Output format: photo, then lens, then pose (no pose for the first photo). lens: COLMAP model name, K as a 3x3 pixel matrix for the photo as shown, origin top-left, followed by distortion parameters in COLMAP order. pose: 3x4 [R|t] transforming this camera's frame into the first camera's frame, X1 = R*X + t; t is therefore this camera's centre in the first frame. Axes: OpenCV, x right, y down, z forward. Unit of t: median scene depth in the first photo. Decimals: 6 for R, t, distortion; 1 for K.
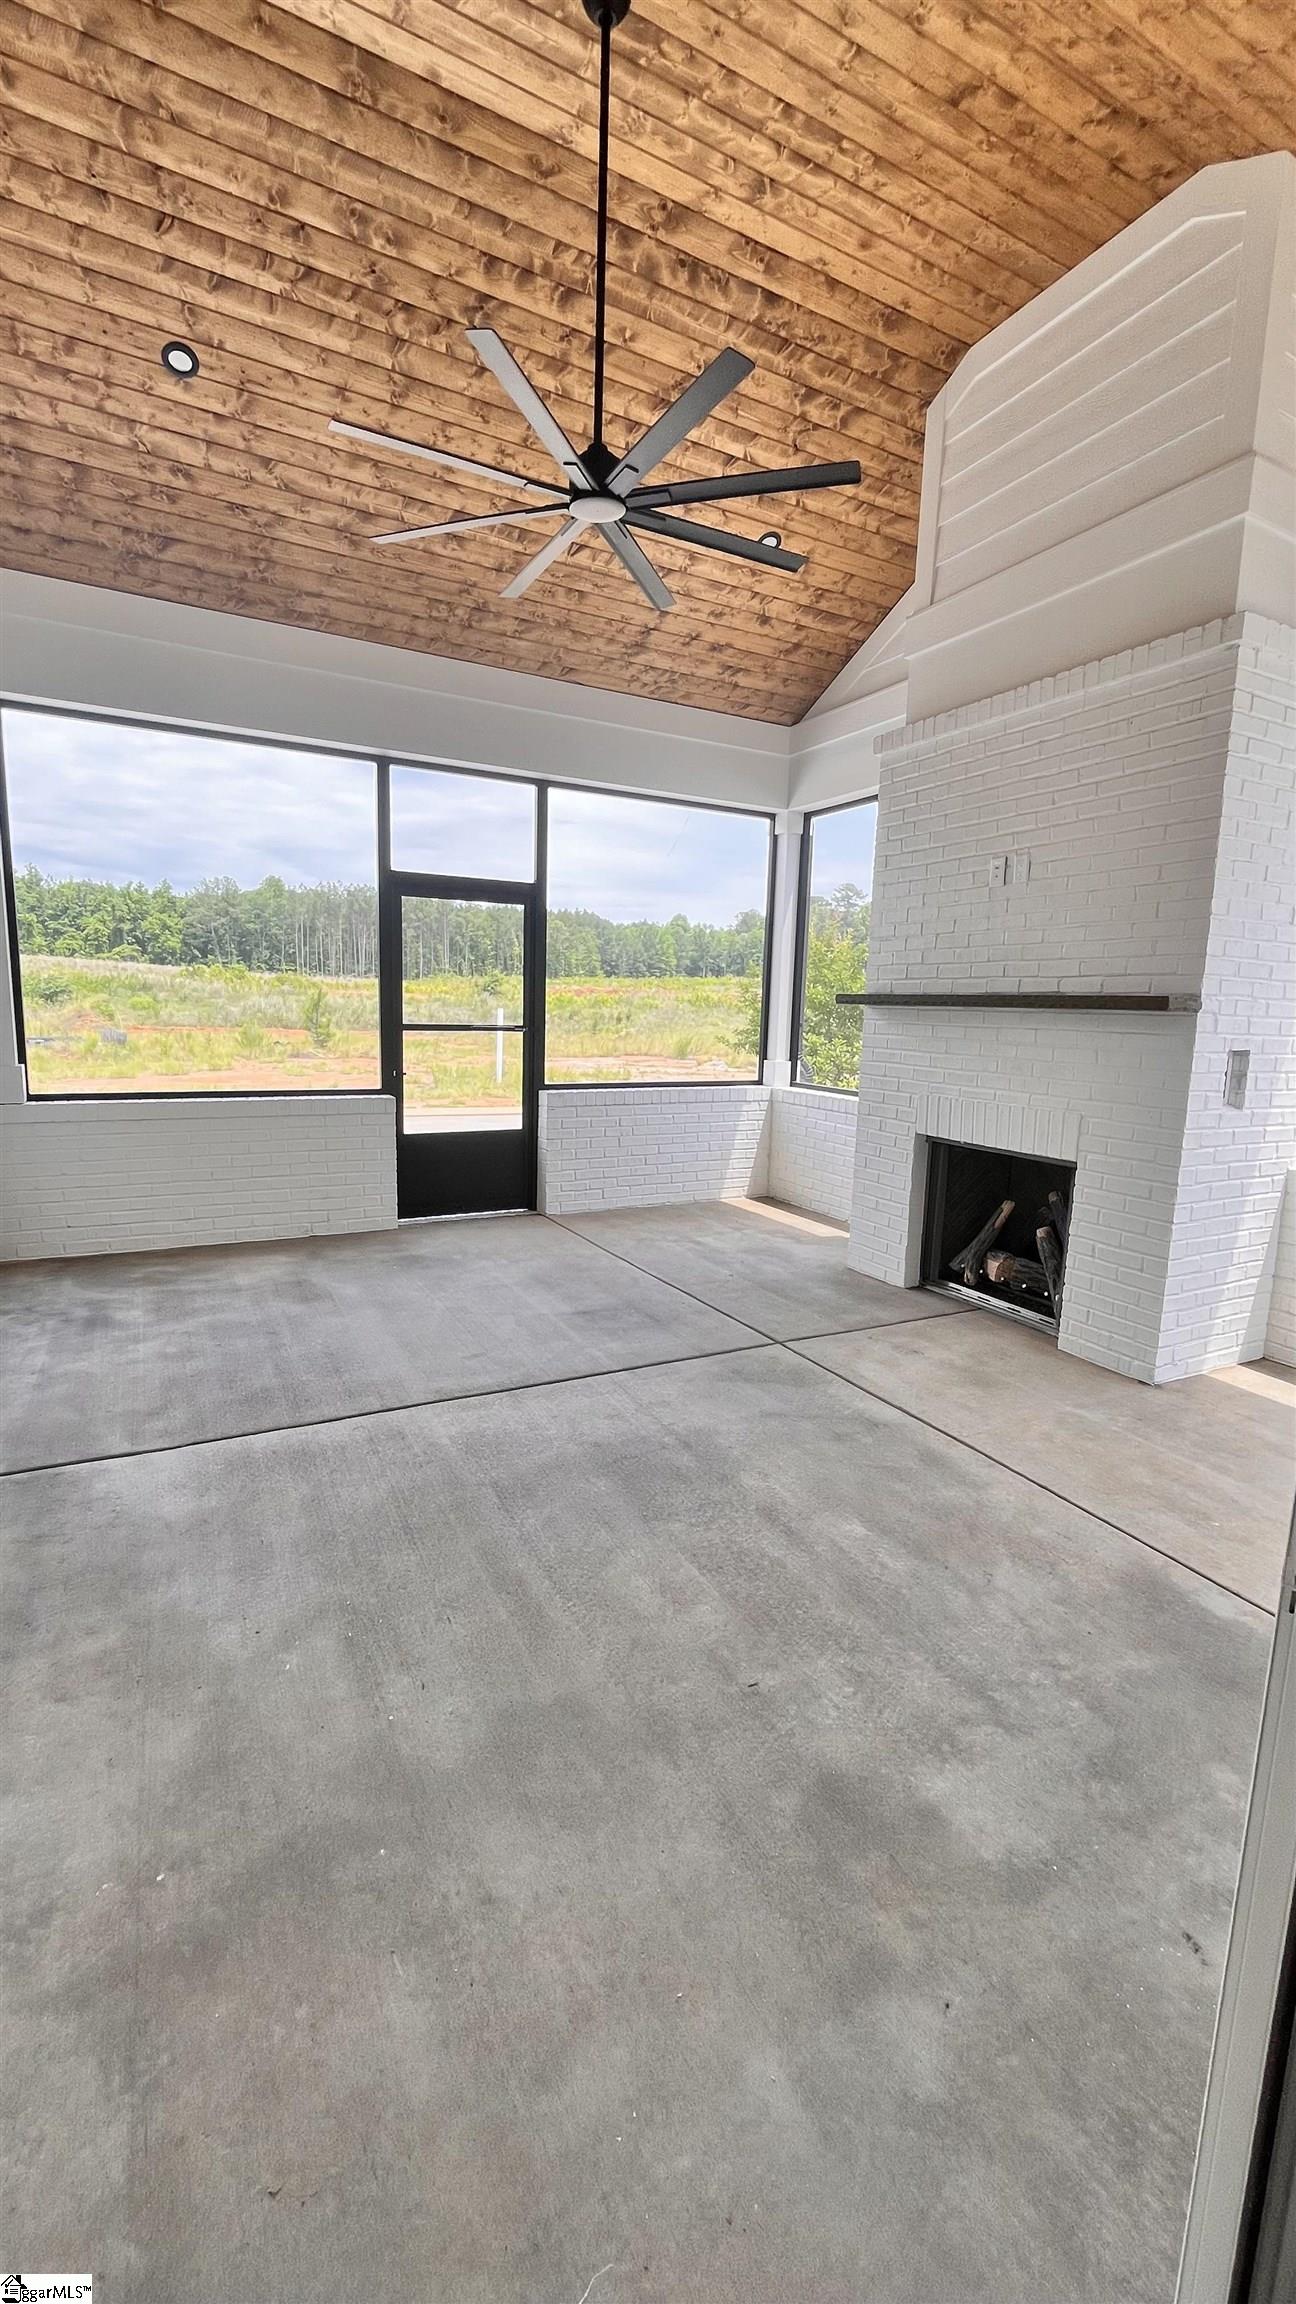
lens RADIAL K [[936.3, 0, 639.4], [0, 936.3, 1153.7], [0, 0, 1]] dist [-0.002508, -0.000342]
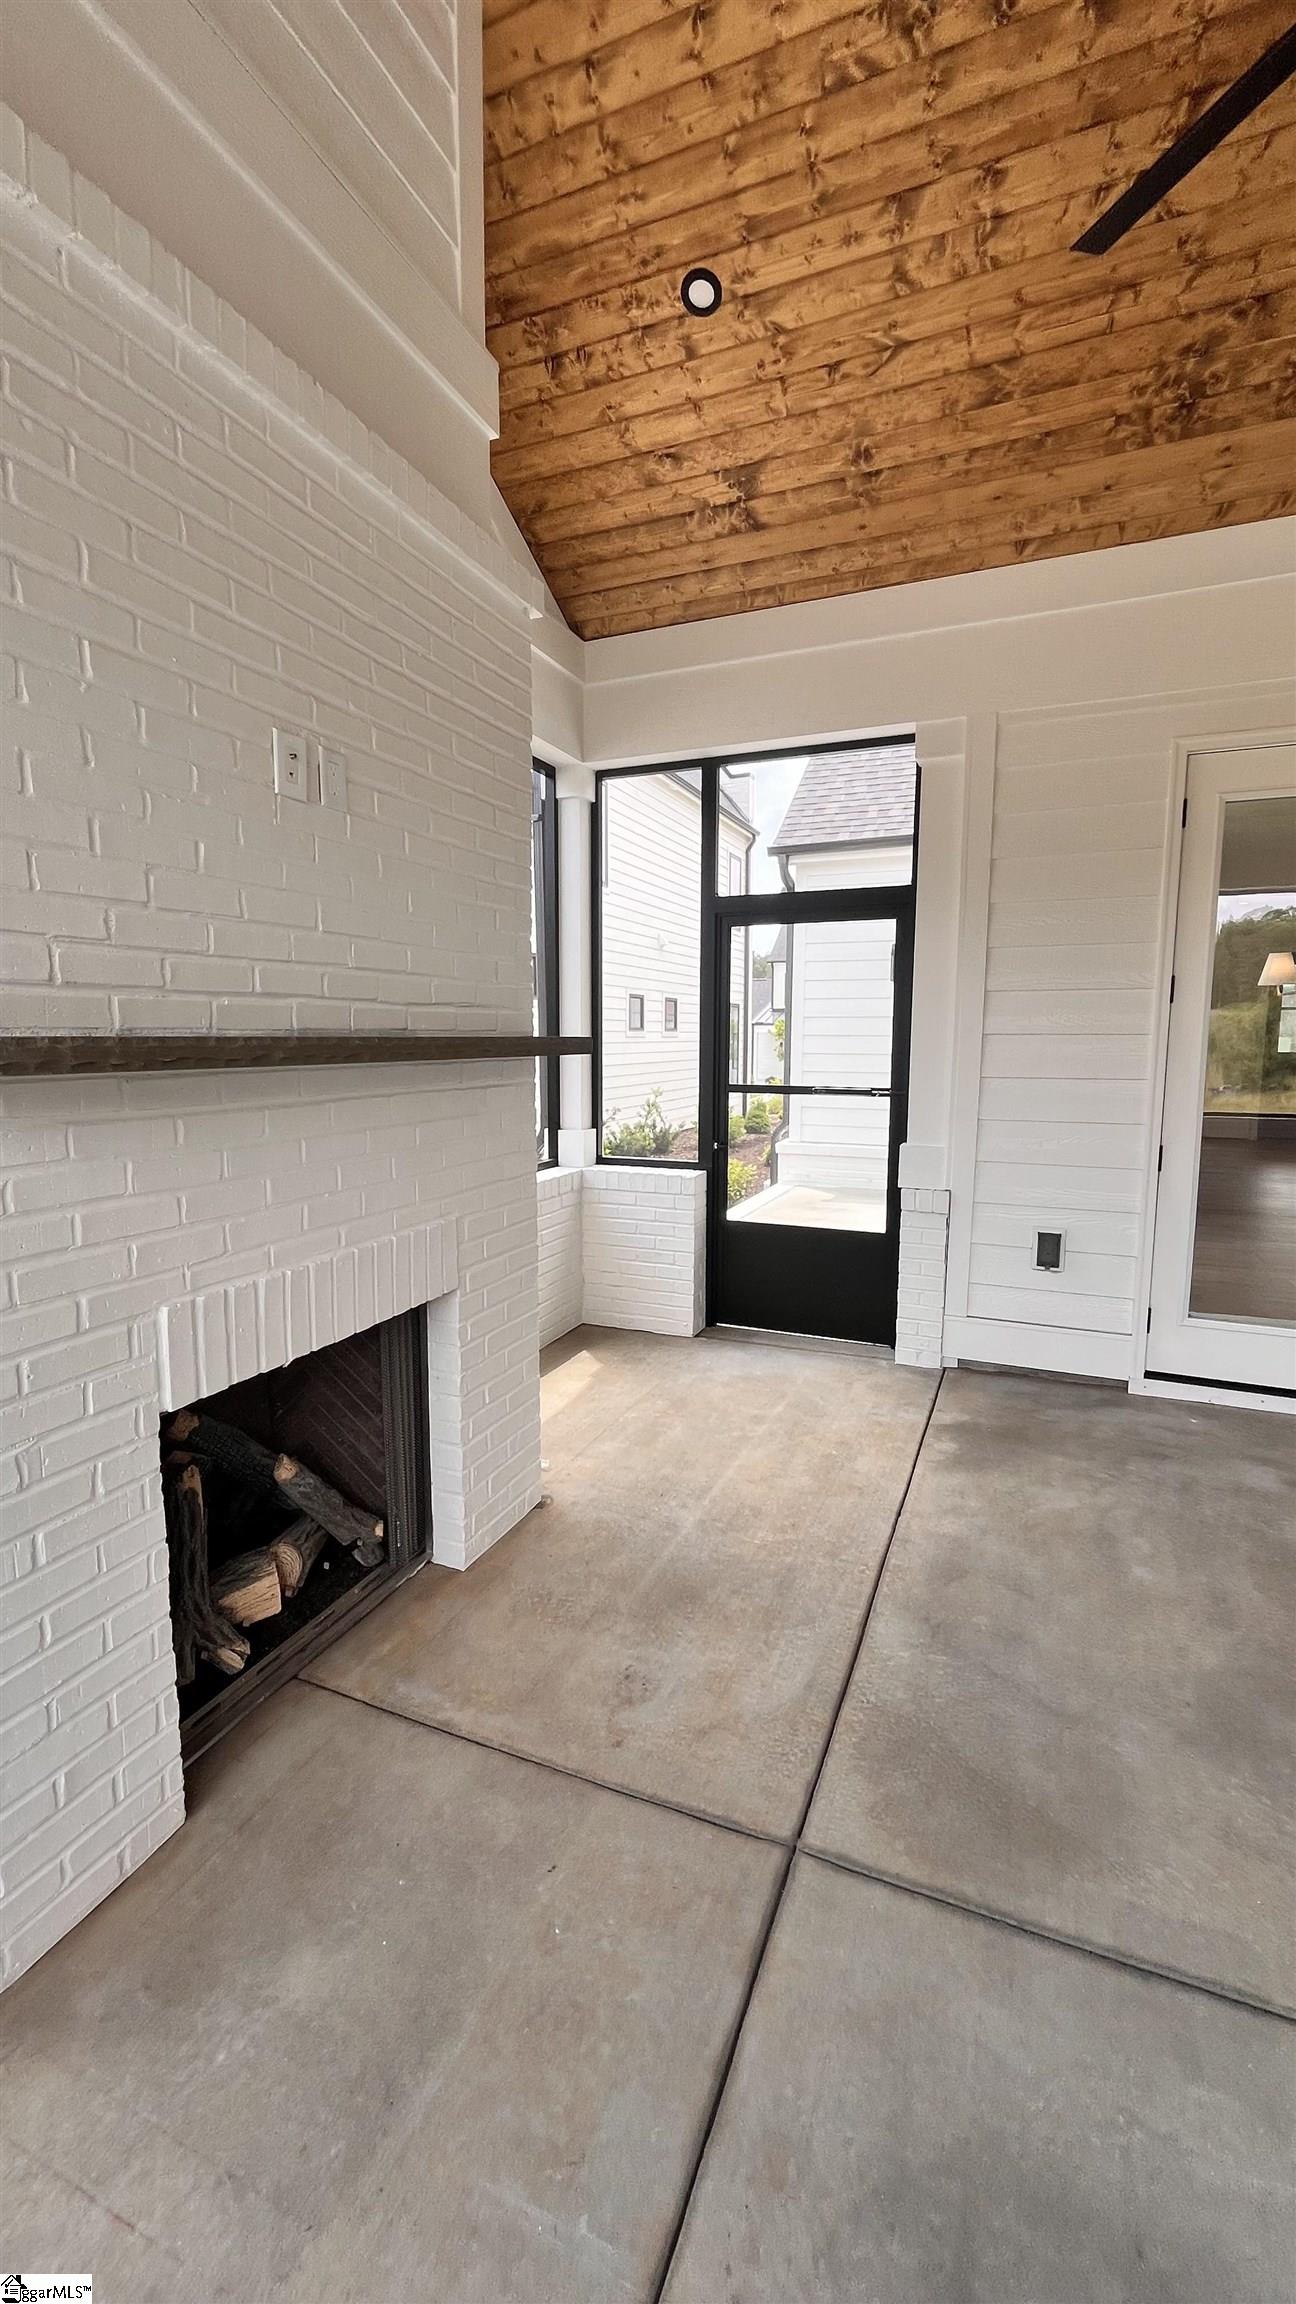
lens RADIAL K [[936.3, 0, 644.9], [0, 936.3, 1149.3], [0, 0, 1]] dist [-0.002508, -0.000342]
pose [[-0.627610, -0.123547, 0.768662, -0.094401], [0.102613, 0.965587, 0.238982, -0.208783], [-0.771736, 0.228863, -0.593334, 1.161298]]
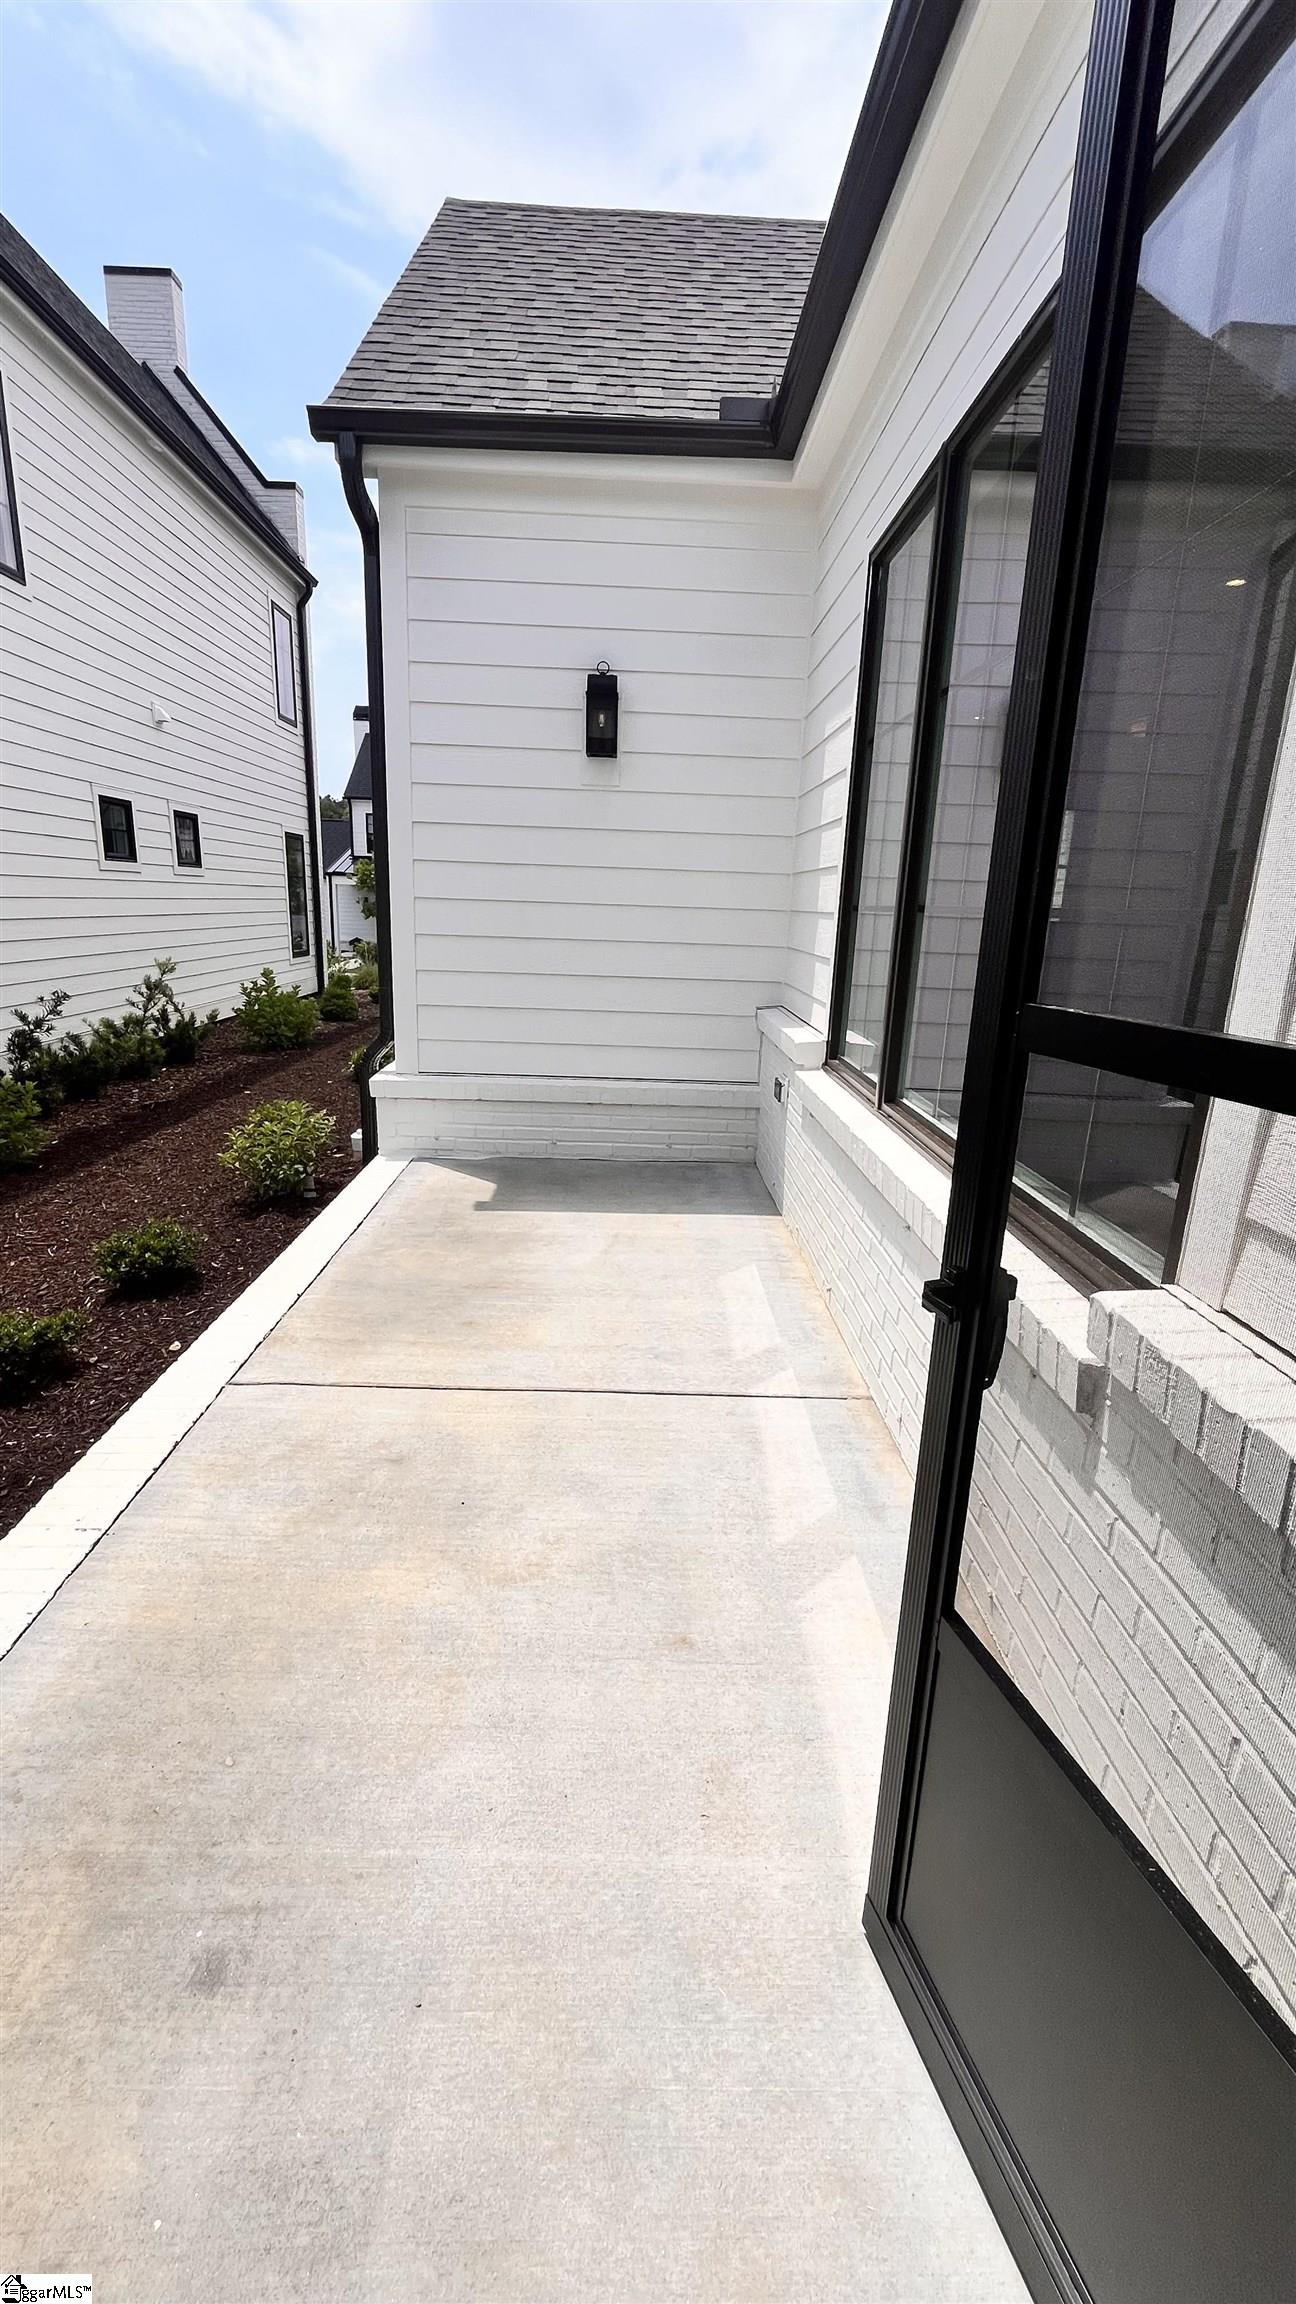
lens RADIAL K [[936.3, 0, 648.8], [0, 936.3, 1154.3], [0, 0, 1]] dist [-0.002508, -0.000342]
pose [[-0.892123, -0.172917, 0.417391, 0.034700], [0.010714, 0.915501, 0.402174, -0.175866], [-0.451665, 0.363261, -0.814887, 1.026267]]
